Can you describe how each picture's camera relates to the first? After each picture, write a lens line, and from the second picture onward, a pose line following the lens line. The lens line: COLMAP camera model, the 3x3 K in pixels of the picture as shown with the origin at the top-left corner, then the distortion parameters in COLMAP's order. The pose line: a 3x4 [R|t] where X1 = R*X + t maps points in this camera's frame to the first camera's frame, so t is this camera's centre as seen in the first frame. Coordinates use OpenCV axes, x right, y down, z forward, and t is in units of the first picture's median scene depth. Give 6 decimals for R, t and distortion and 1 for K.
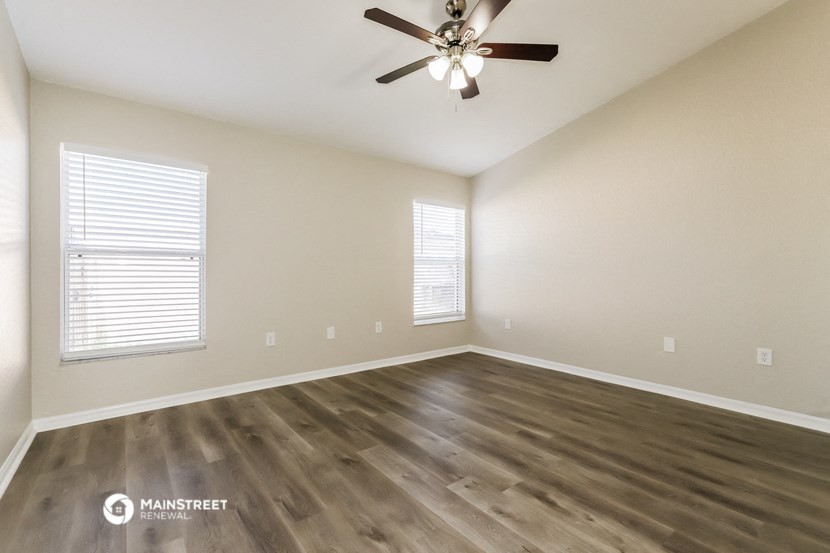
lens RADIAL K [[374.7, 0, 415.0], [0, 374.7, 276.5], [0, 0, 1]] dist [0.005096, 0.000713]
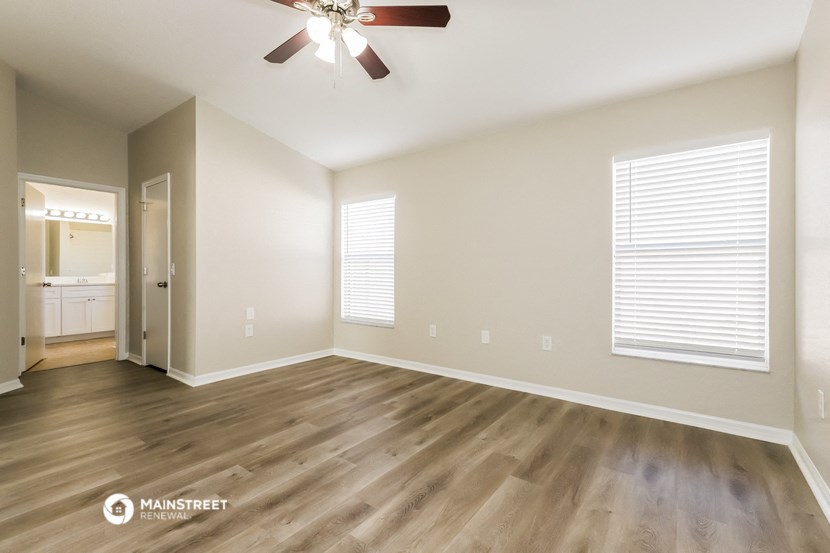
lens RADIAL K [[374.7, 0, 415.0], [0, 374.7, 276.5], [0, 0, 1]] dist [0.005096, 0.000713]
pose [[0.254043, 0.007926, -0.967161, 0.768929], [-0.012164, 0.999914, 0.004999, -0.001234], [0.967117, 0.010495, 0.254117, 0.734884]]
